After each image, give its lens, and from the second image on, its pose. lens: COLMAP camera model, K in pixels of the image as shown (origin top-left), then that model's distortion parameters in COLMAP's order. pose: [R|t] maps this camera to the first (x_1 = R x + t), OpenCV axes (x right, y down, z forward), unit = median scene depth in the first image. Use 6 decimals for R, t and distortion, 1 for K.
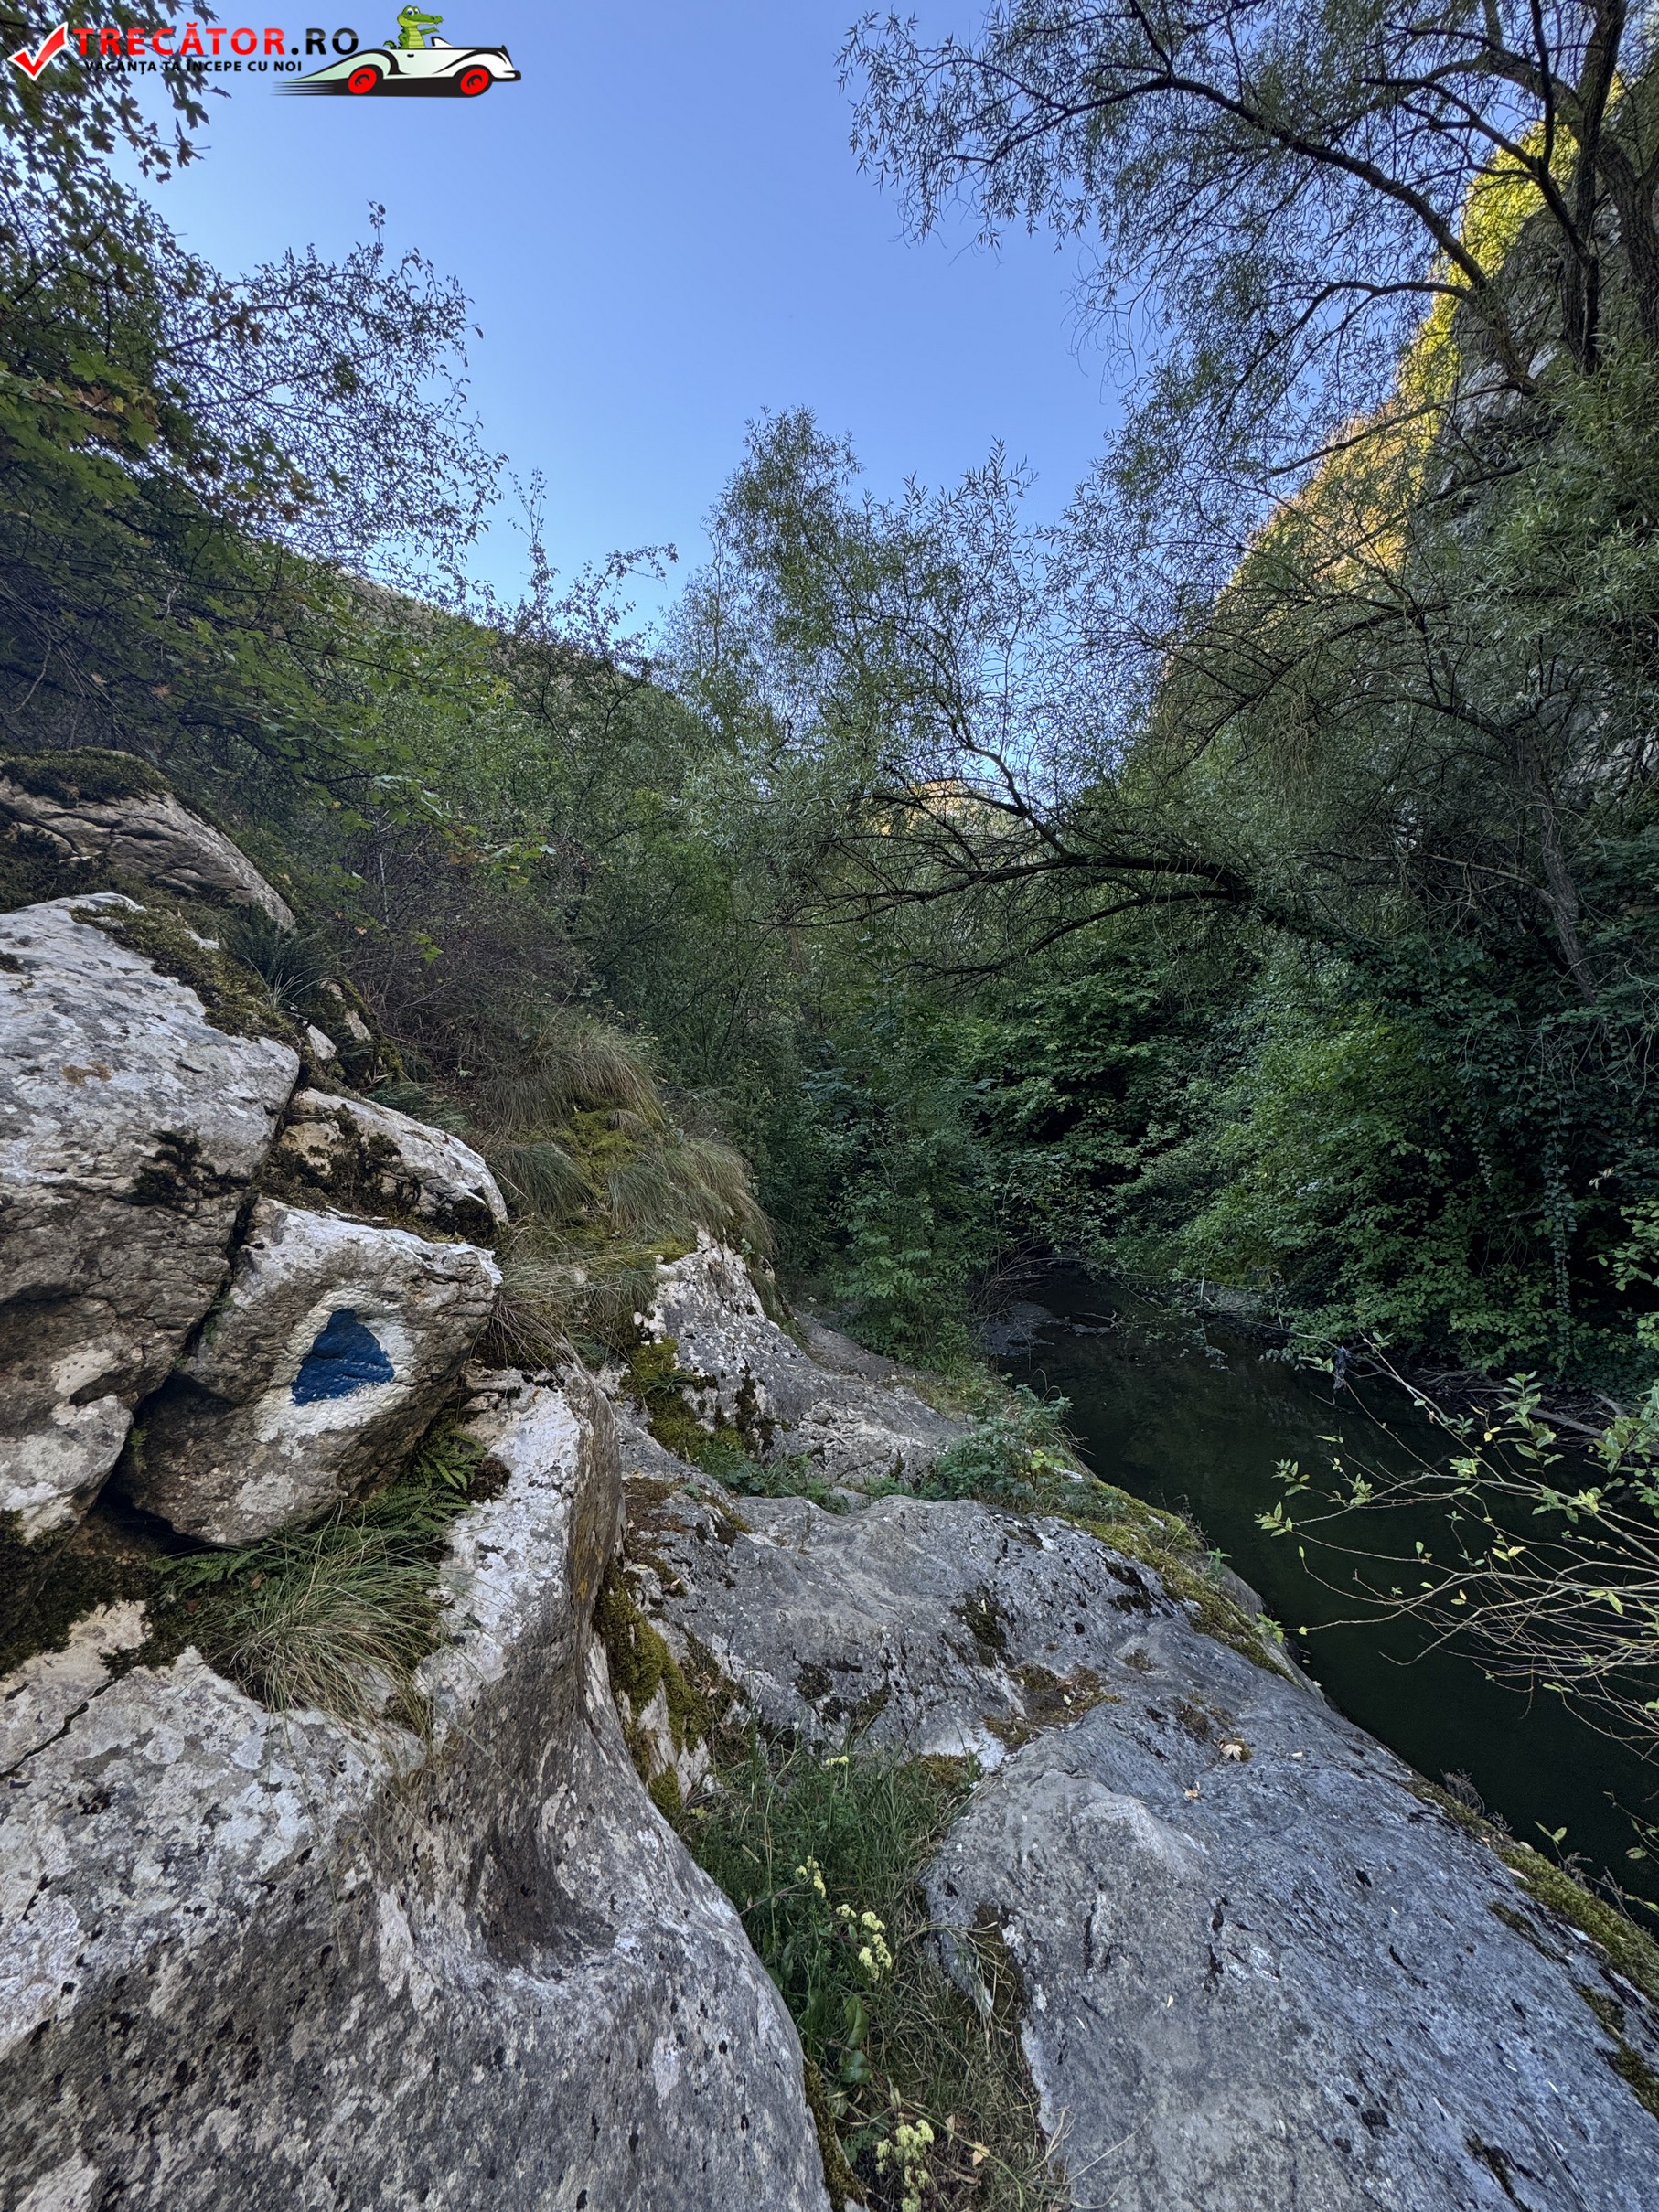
lens RADIAL K [[883.7, 0, 831.8], [0, 883.7, 1106.0], [0, 0, 1]] dist [0.000820, 0.000353]
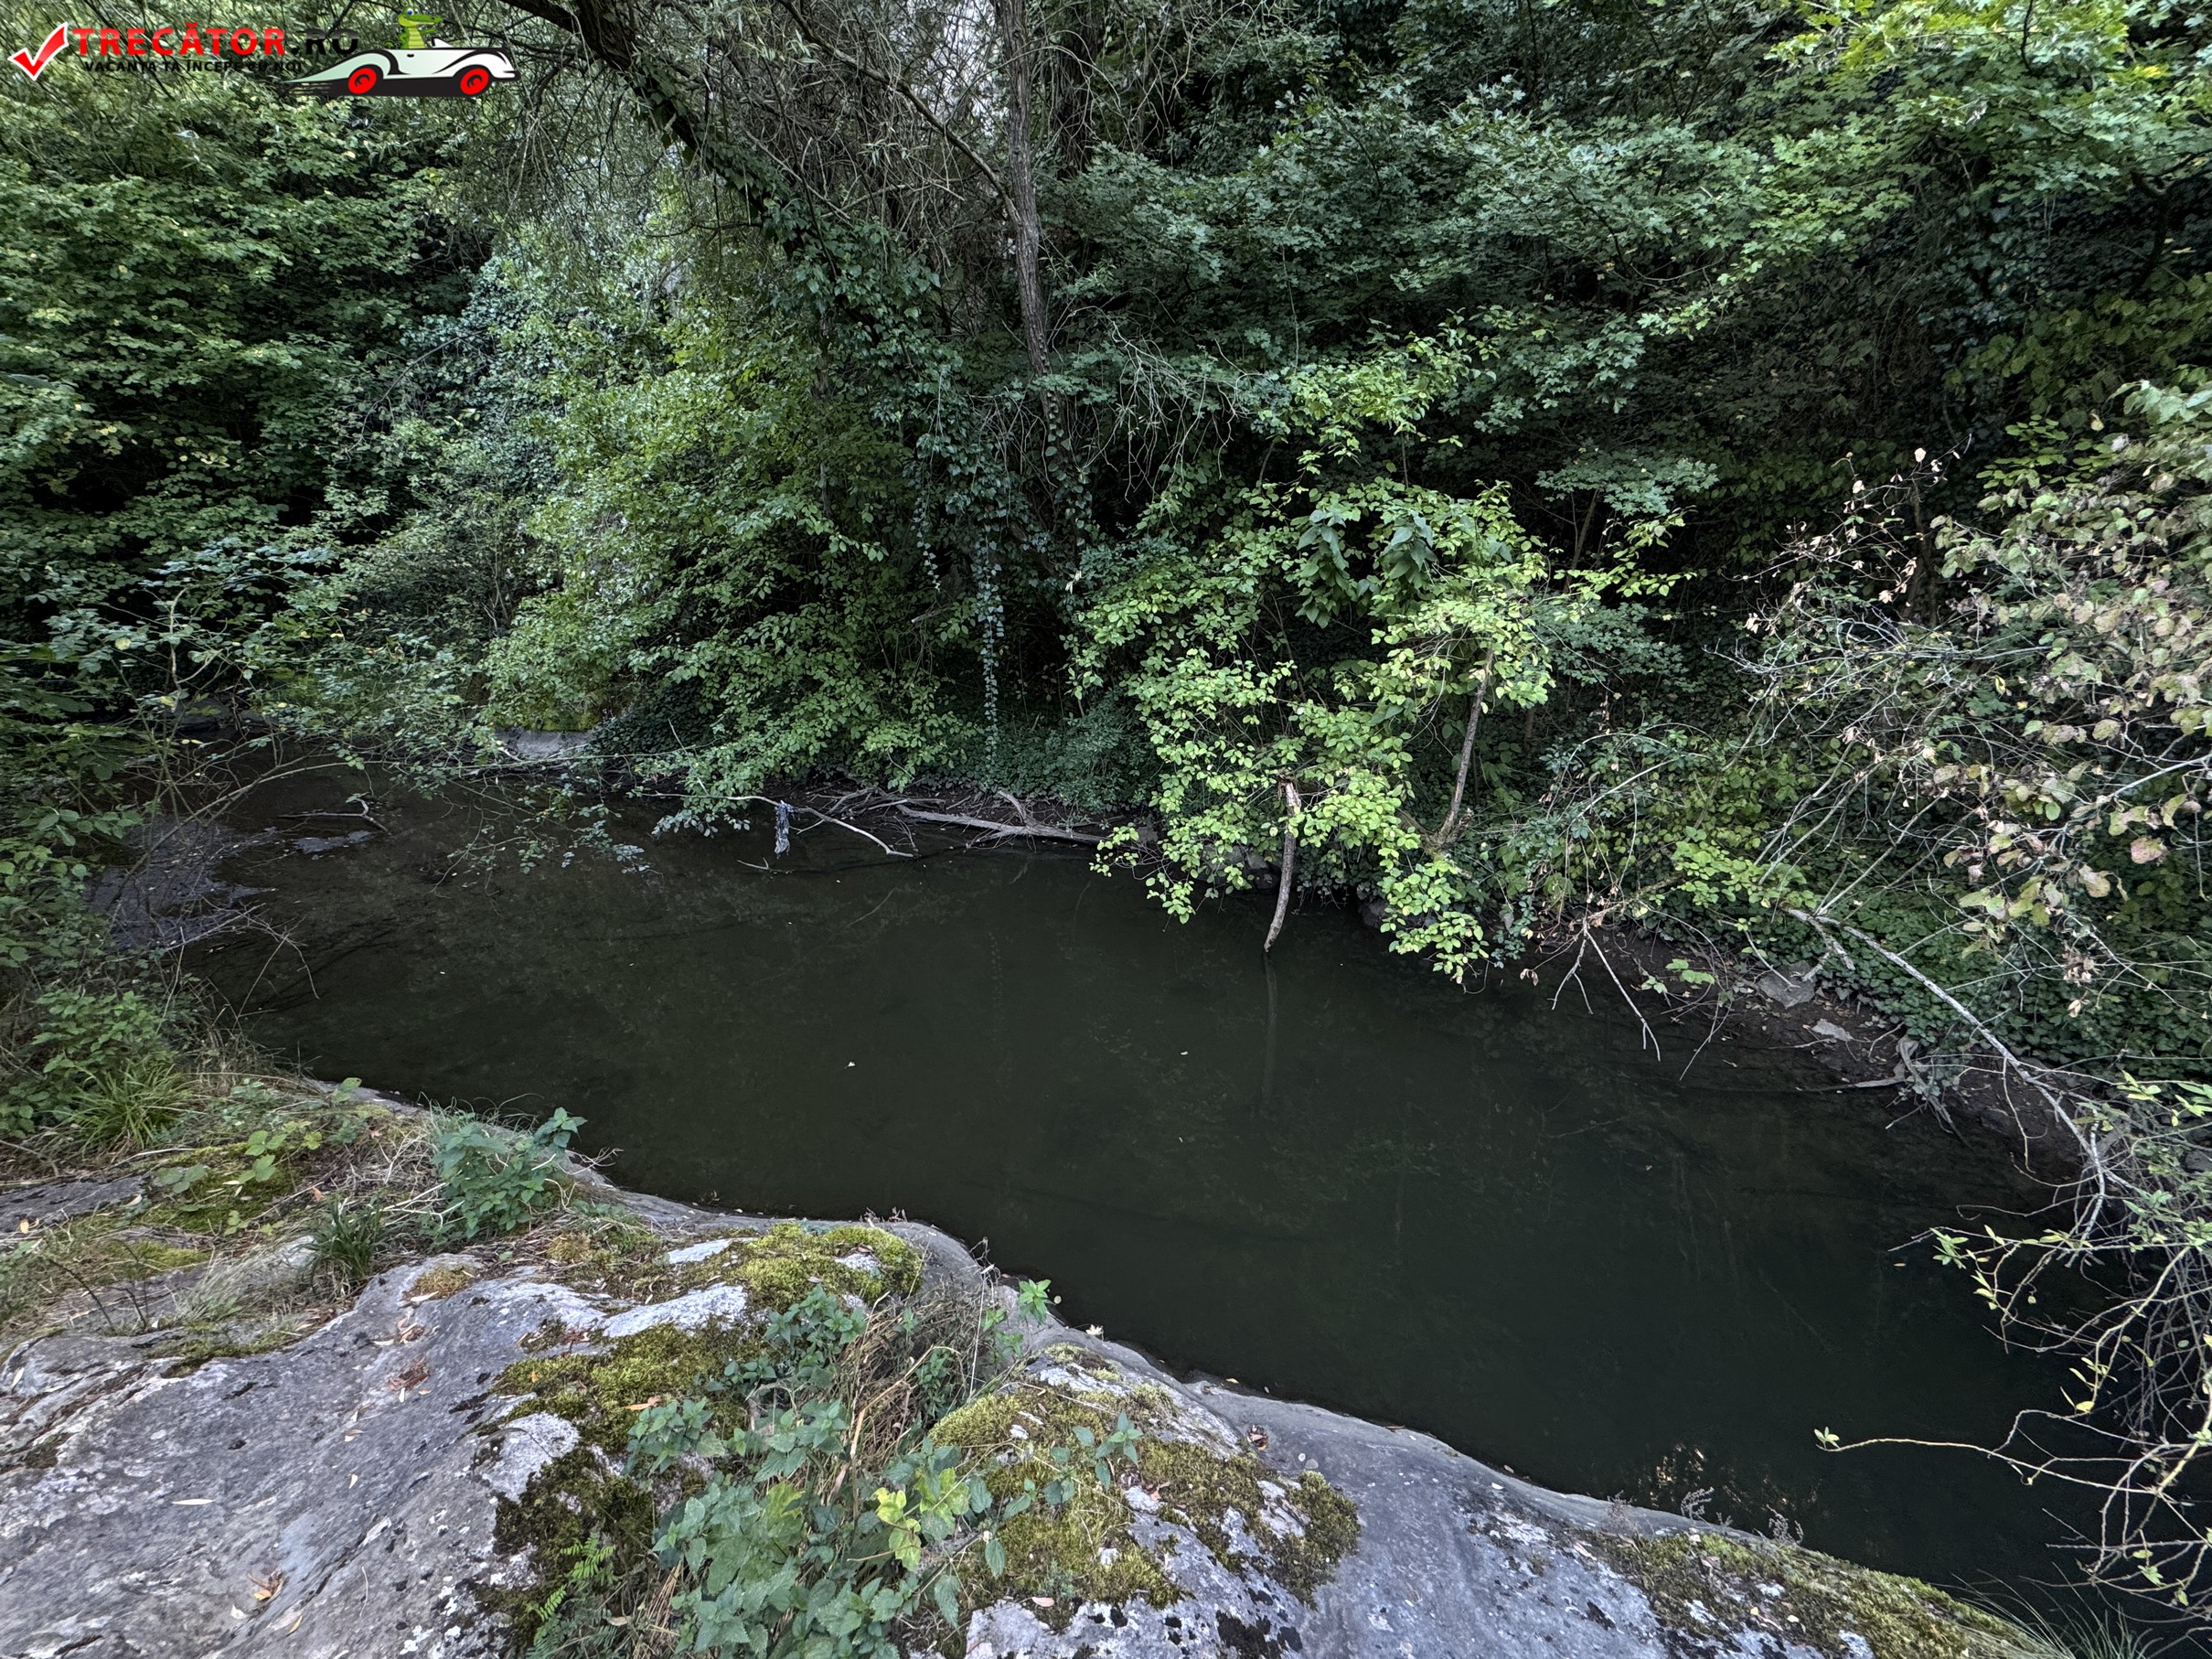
lens RADIAL K [[883.7, 0, 1100.7], [0, 883.7, 821.0], [0, 0, 1]] dist [0.000820, 0.000353]
pose [[0.452029, -0.261791, 0.852722, 0.010770], [-0.061920, 0.944448, 0.322775, 0.007037], [-0.889851, -0.198704, 0.410708, 0.212535]]
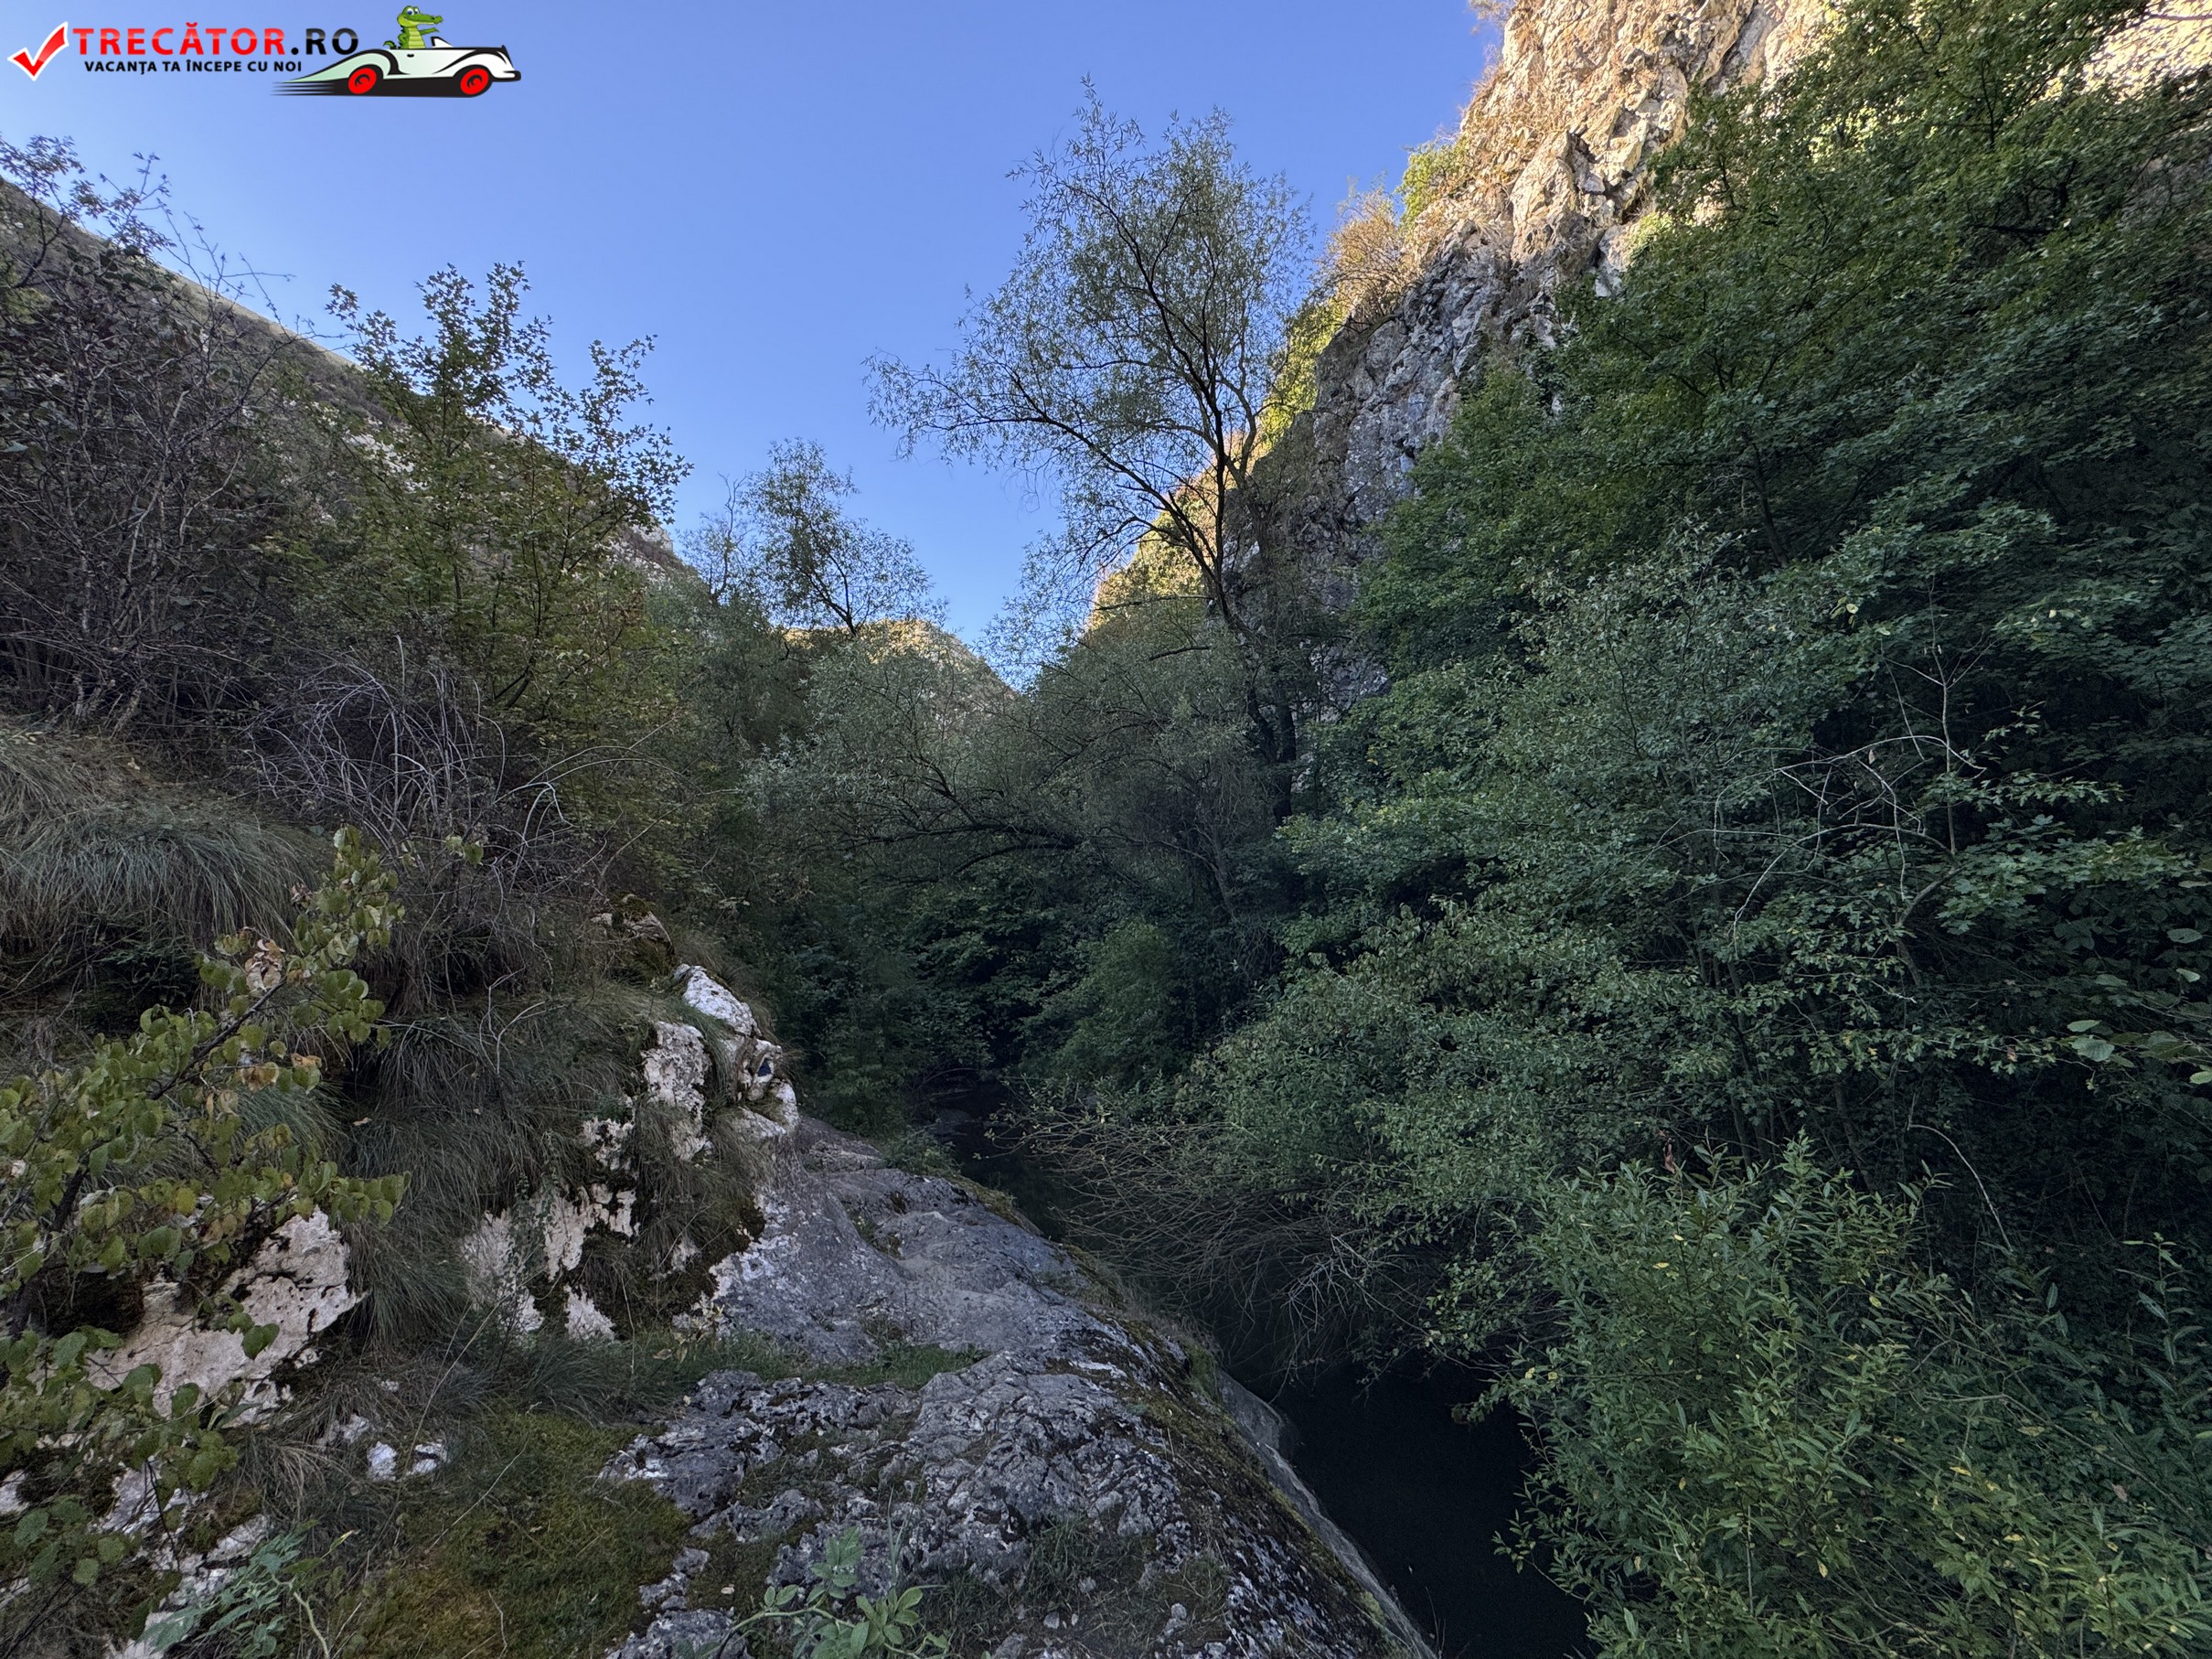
lens RADIAL K [[883.7, 0, 1100.7], [0, 883.7, 821.0], [0, 0, 1]] dist [0.000820, 0.000353]
pose [[0.939773, 0.063354, 0.335876, -0.037358], [-0.020777, 0.991443, -0.128877, -0.034852], [-0.341166, 0.114136, 0.933048, -0.313428]]
